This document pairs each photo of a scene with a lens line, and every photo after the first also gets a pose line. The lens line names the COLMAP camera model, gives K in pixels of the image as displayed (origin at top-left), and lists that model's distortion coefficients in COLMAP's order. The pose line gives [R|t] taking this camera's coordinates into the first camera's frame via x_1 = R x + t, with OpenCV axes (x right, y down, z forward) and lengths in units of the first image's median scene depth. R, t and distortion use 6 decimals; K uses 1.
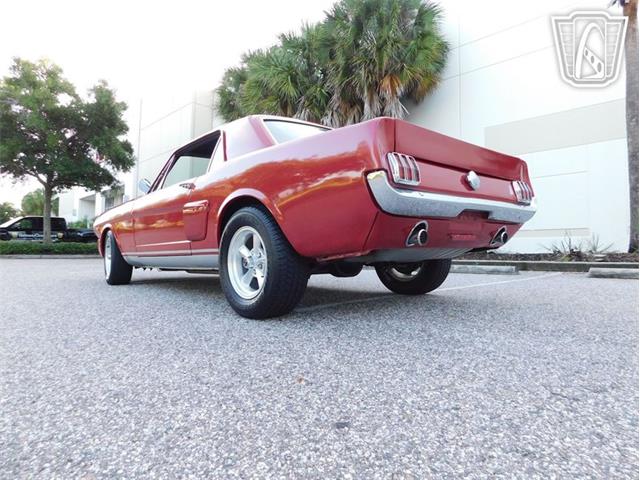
lens RADIAL K [[417.0, 0, 319.6], [0, 417.0, 235.5], [0, 0, 1]] dist [-0.067667, 0.049385]
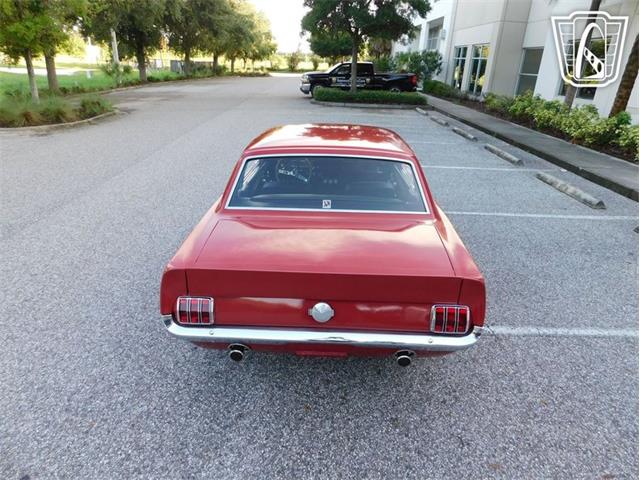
lens RADIAL K [[417.0, 0, 320.4], [0, 417.0, 232.6], [0, 0, 1]] dist [-0.067667, 0.049385]
pose [[0.716980, 0.287198, -0.635183, 0.178601], [-0.006882, 0.914059, 0.405523, -0.131388], [0.697060, -0.286380, 0.657339, 0.088442]]
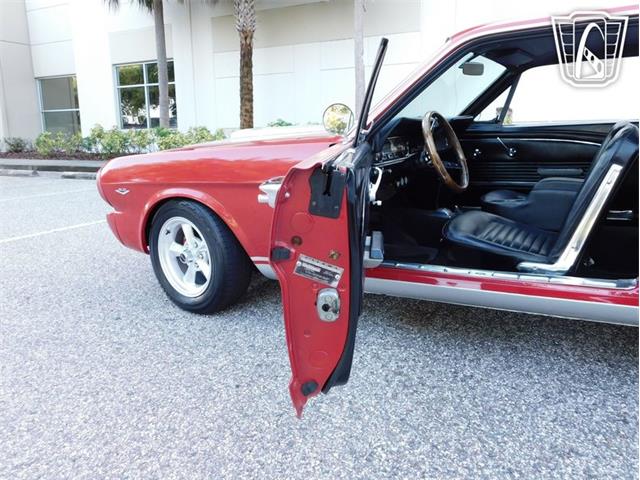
lens RADIAL K [[521.0, 0, 323.6], [0, 521.0, 226.7], [0, 0, 1]] dist [0.005658, -0.000540]
pose [[0.950780, -0.082975, 0.298552, -0.210701], [0.015016, 0.974686, 0.223071, -0.043911], [-0.309504, -0.207609, 0.927958, 0.160118]]
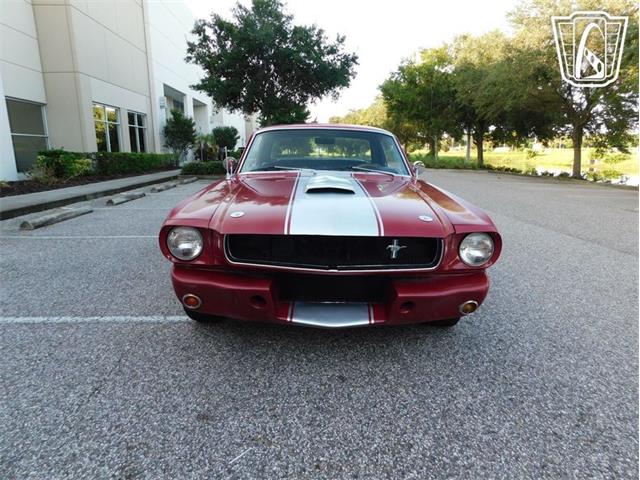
lens RADIAL K [[417.0, 0, 319.8], [0, 417.0, 232.6], [0, 0, 1]] dist [-0.067667, 0.049385]
pose [[-0.752697, -0.131205, 0.645161, -0.293143], [-0.026198, 0.985134, 0.169780, -0.043270], [-0.657846, 0.110891, -0.744945, 0.618444]]
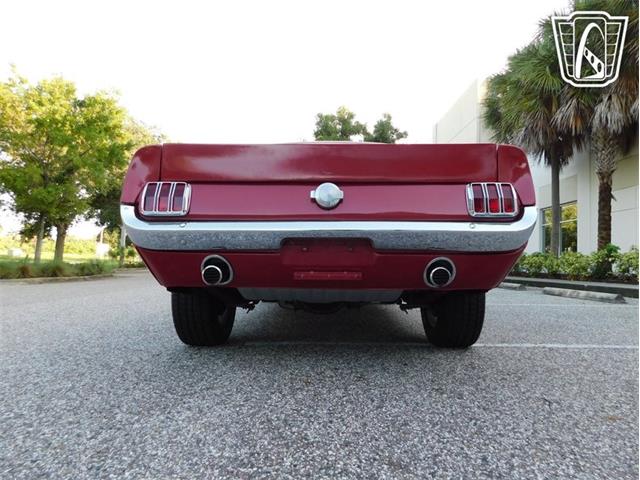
lens RADIAL K [[417.0, 0, 319.9], [0, 417.0, 233.4], [0, 0, 1]] dist [-0.067667, 0.049385]
pose [[0.726957, -0.034827, -0.685799, 0.169064], [0.003557, 0.998891, -0.046957, -0.006521], [0.686674, 0.031697, 0.726275, 0.093438]]
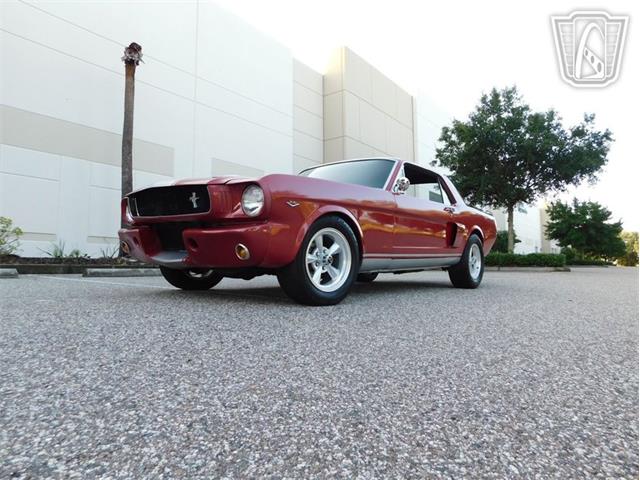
lens RADIAL K [[417.0, 0, 320.1], [0, 417.0, 233.8], [0, 0, 1]] dist [-0.067667, 0.049385]
pose [[-0.154324, 0.063374, 0.985986, -0.437428], [-0.045018, 0.996453, -0.071093, 0.023130], [-0.986994, -0.055358, -0.150924, 0.435357]]
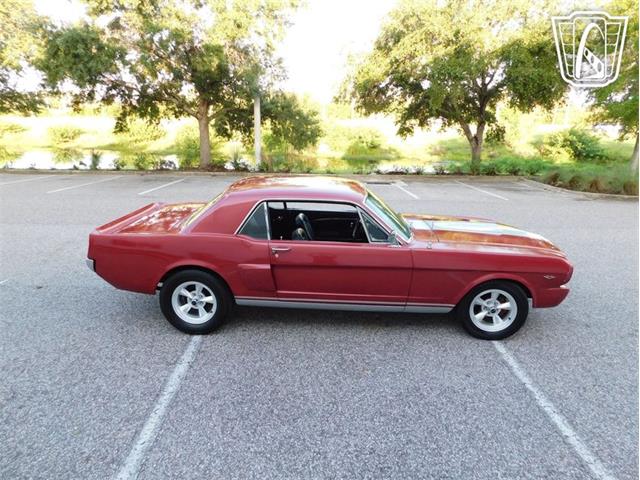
lens RADIAL K [[417.0, 0, 322.2], [0, 417.0, 233.4], [0, 0, 1]] dist [-0.067667, 0.049385]
pose [[-0.680359, 0.183508, -0.709533, 0.229015], [0.010642, 0.970516, 0.240803, -0.119176], [0.732802, 0.156281, -0.662252, 0.596178]]
